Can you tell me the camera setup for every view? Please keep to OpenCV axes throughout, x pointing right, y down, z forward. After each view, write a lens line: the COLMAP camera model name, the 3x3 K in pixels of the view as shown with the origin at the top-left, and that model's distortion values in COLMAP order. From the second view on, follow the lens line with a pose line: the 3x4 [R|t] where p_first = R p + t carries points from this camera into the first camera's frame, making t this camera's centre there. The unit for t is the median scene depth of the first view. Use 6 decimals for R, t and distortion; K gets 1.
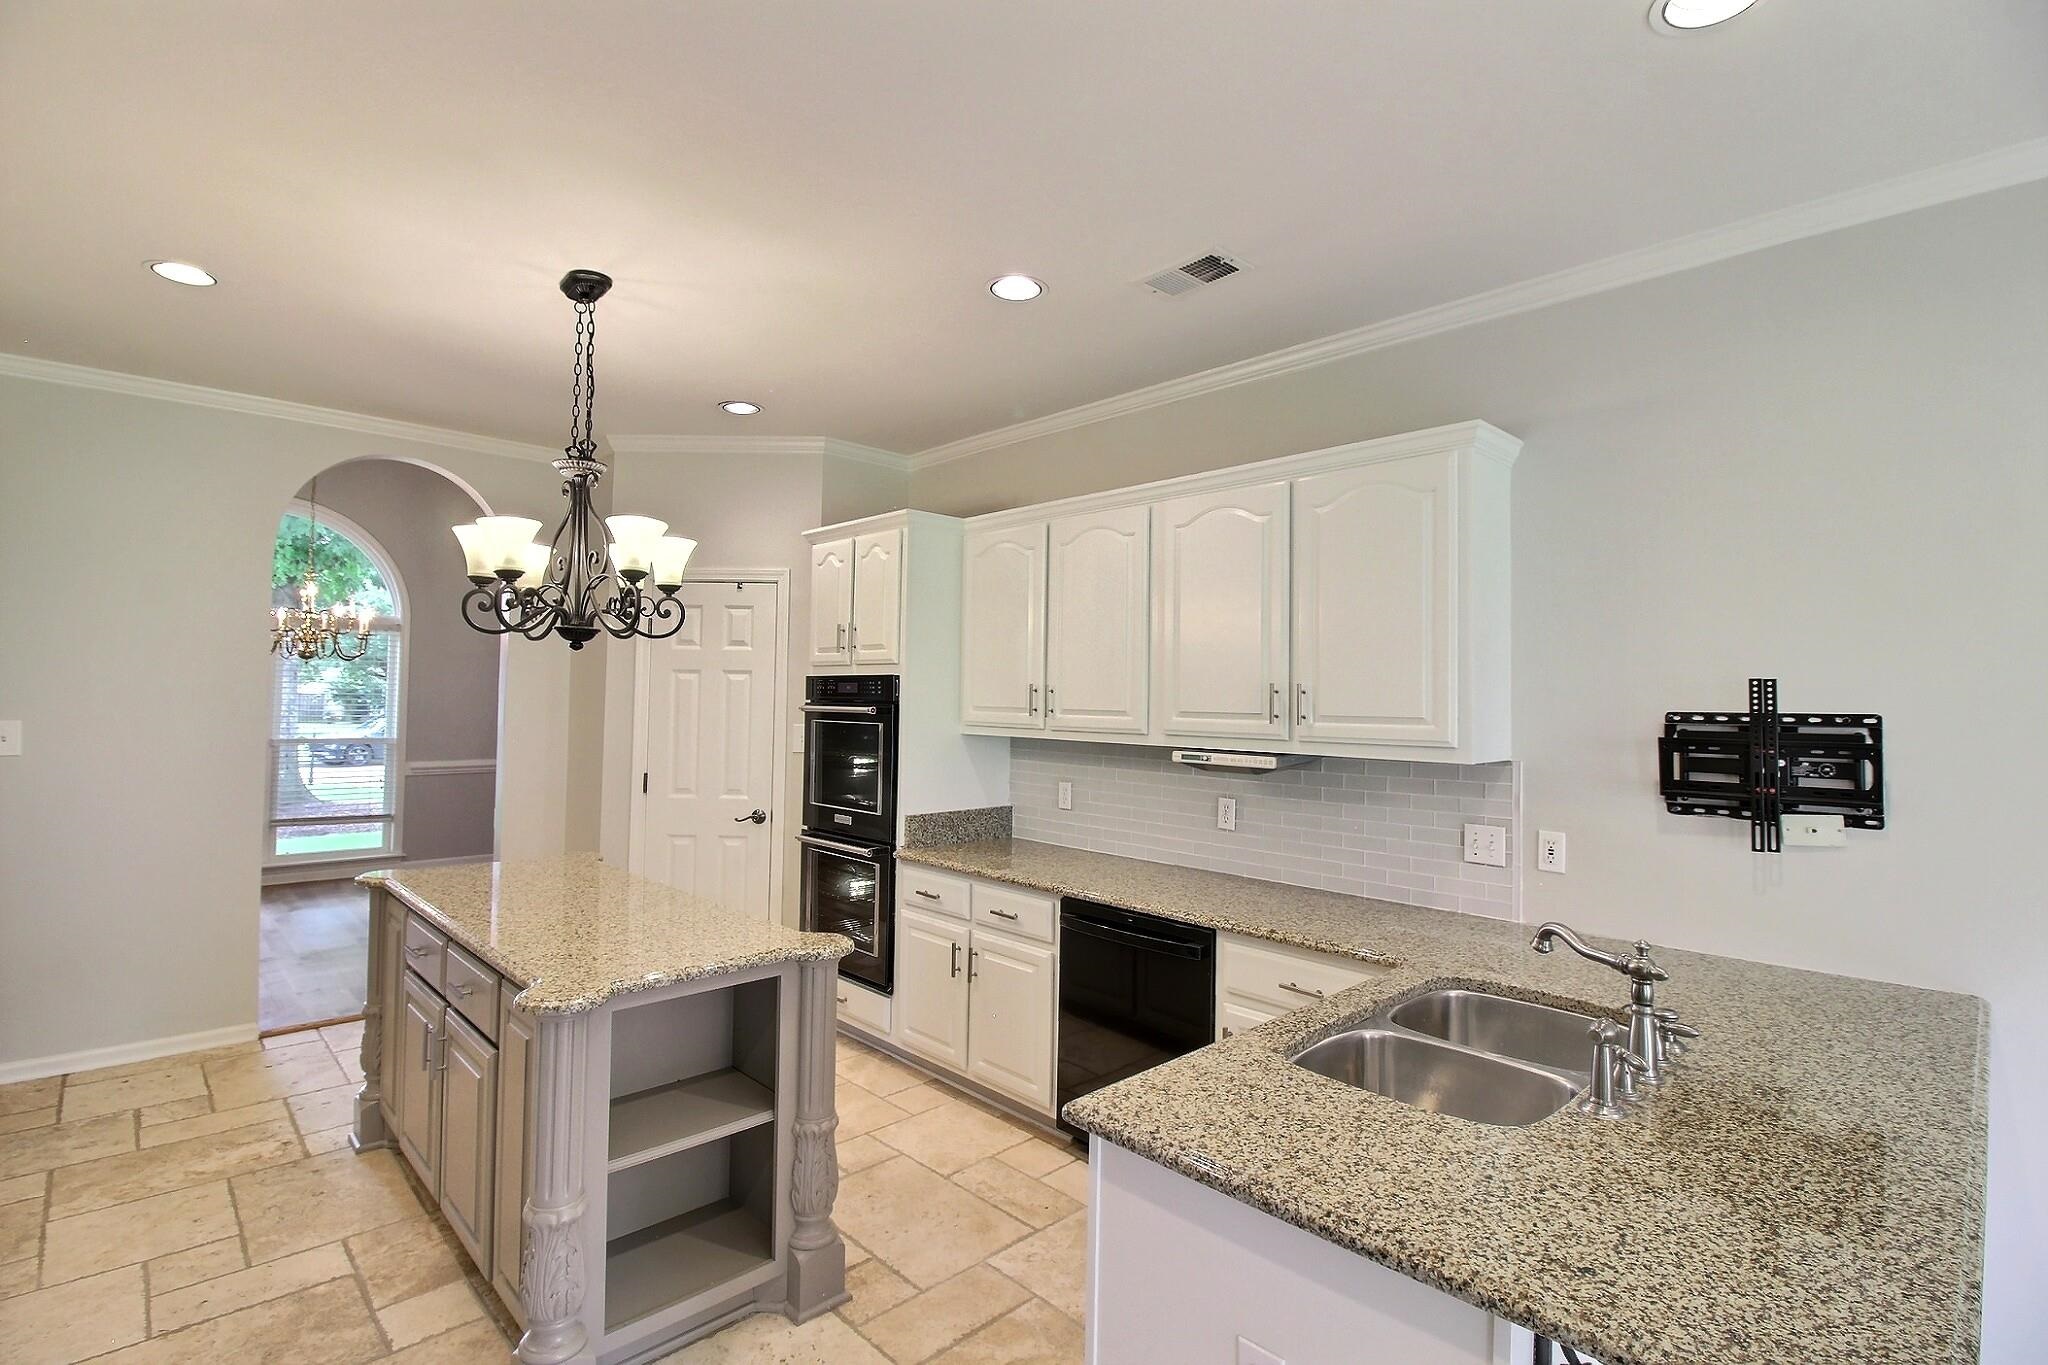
lens RADIAL K [[953.0, 0, 1020.2], [0, 953.0, 663.5], [0, 0, 1]] dist [-0.000492, -0.012150]
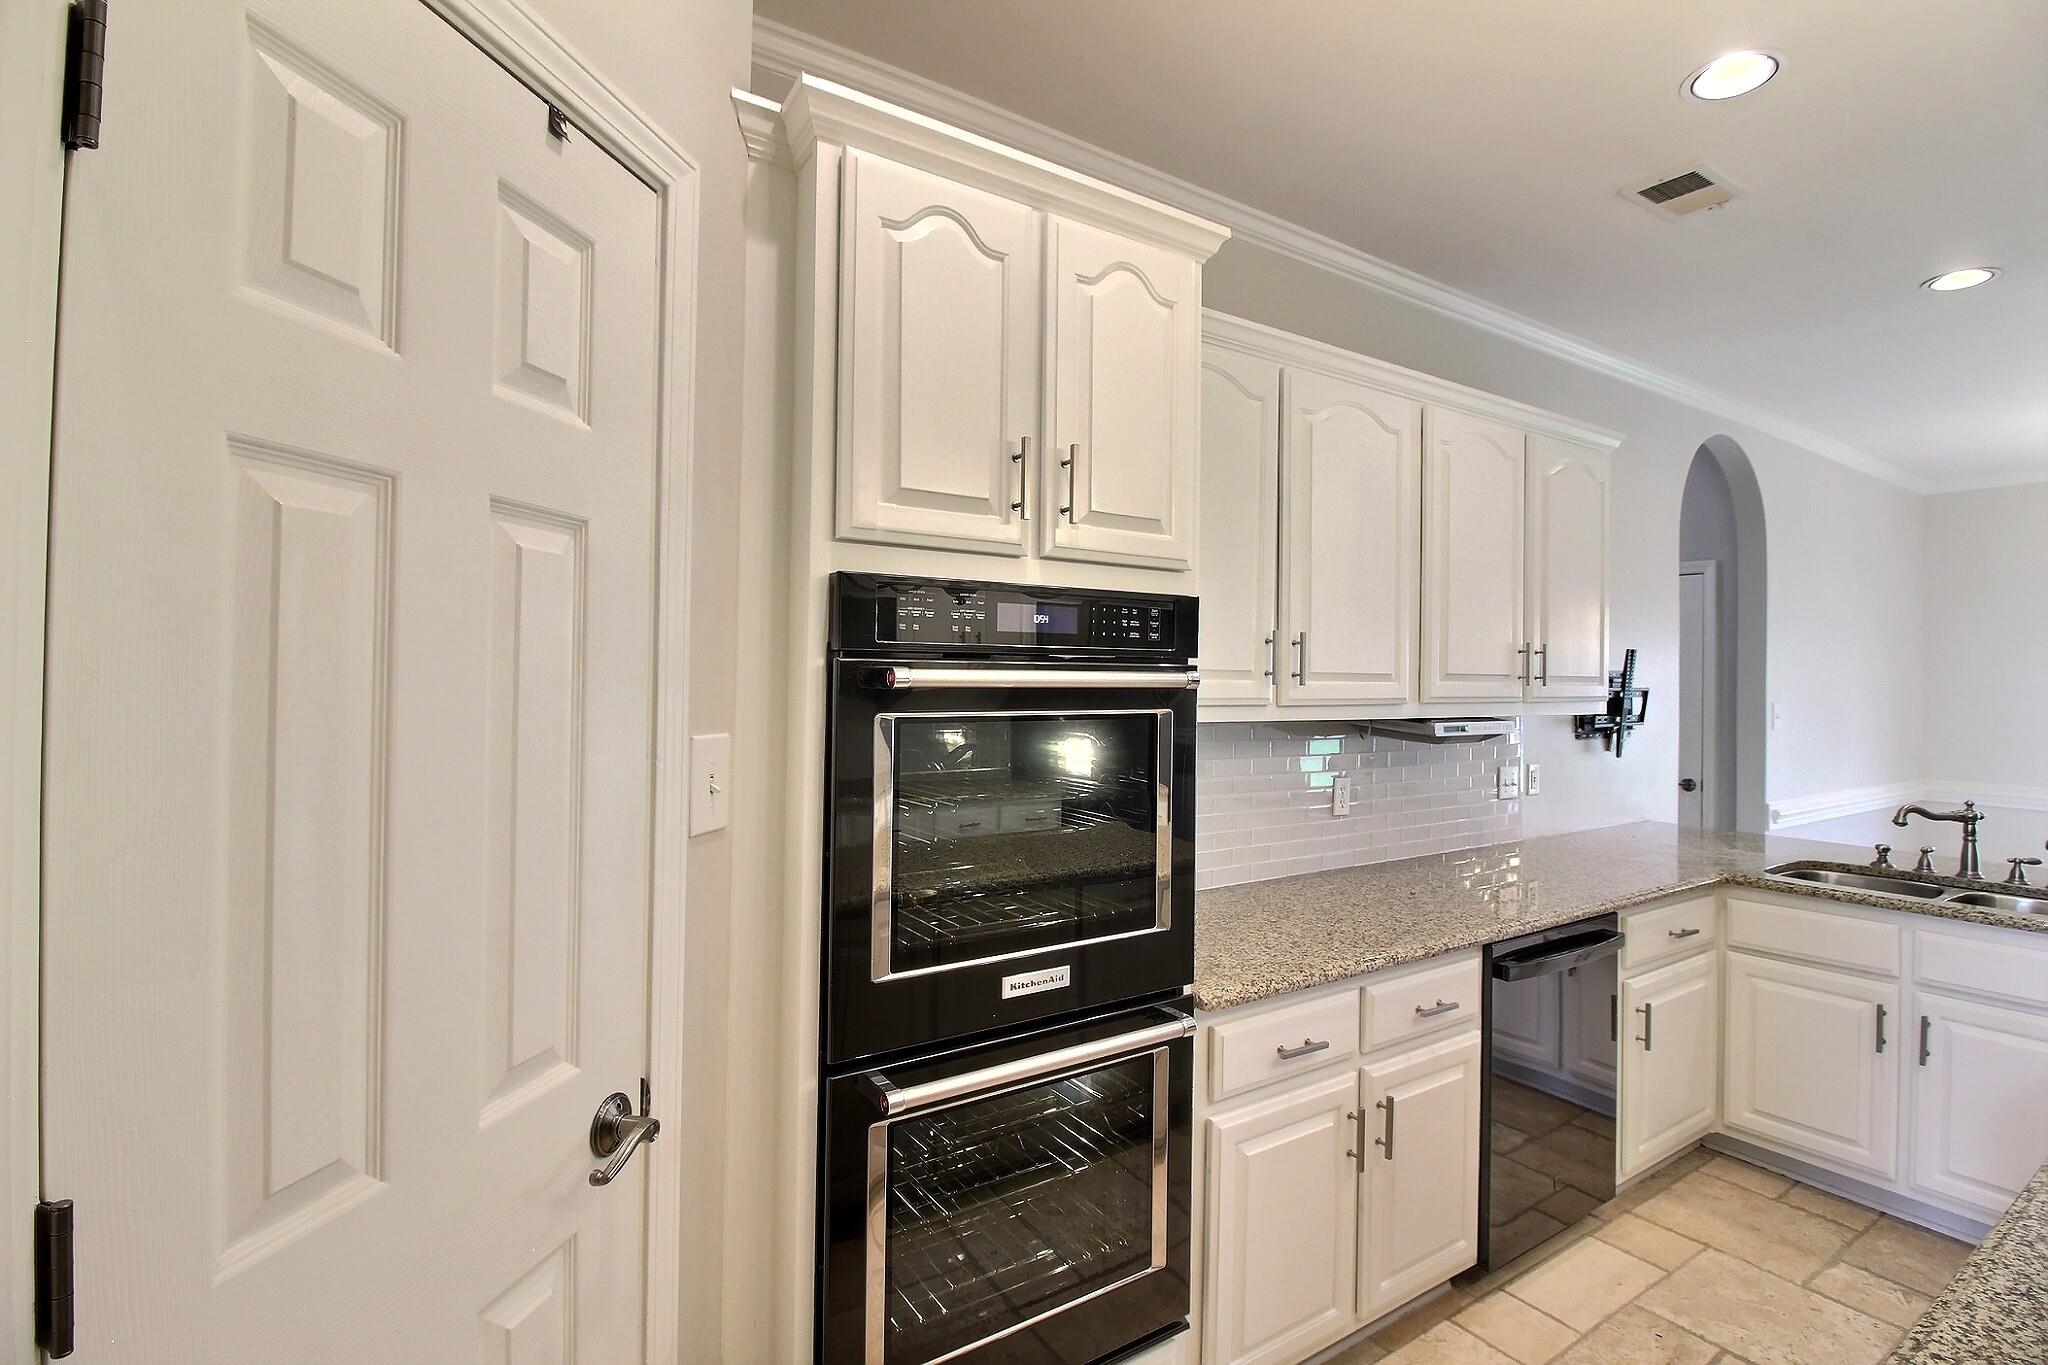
lens RADIAL K [[953.0, 0, 1020.2], [0, 953.0, 663.5], [0, 0, 1]] dist [-0.000492, -0.012150]
pose [[0.185886, 0.003942, 0.982563, -0.623202], [-0.038796, 0.999242, 0.003331, 0.047645], [-0.981805, -0.038739, 0.185898, 1.081904]]
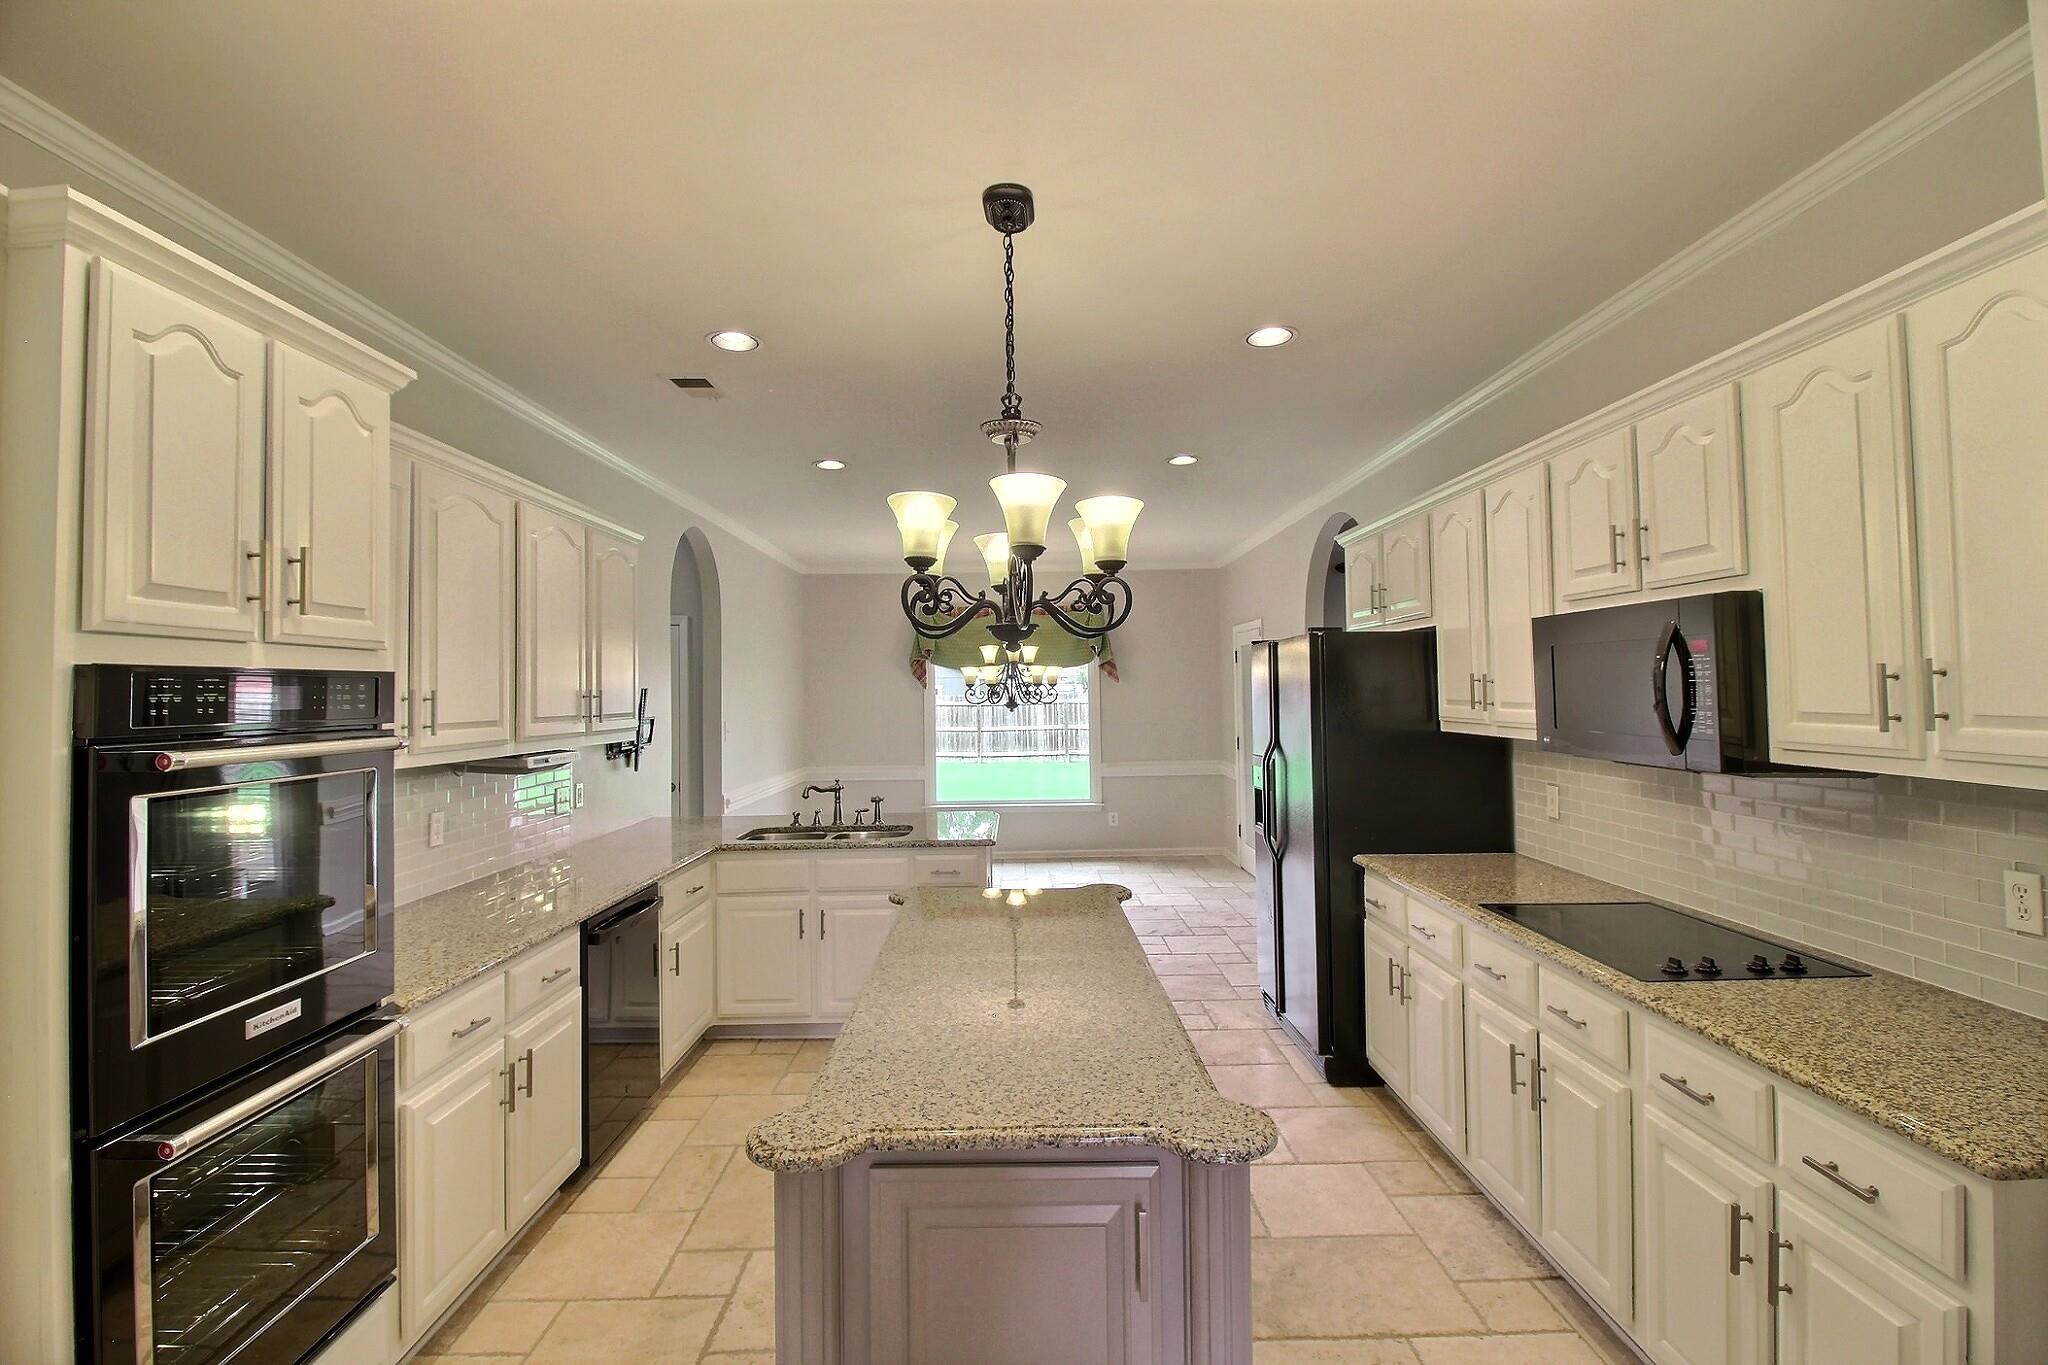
lens RADIAL K [[953.0, 0, 1020.2], [0, 953.0, 663.5], [0, 0, 1]] dist [-0.000492, -0.012150]
pose [[-0.726428, 0.021971, 0.686891, -0.806648], [-0.010882, 0.998996, -0.043463, 0.028439], [-0.687156, -0.039048, -0.725460, 1.239394]]
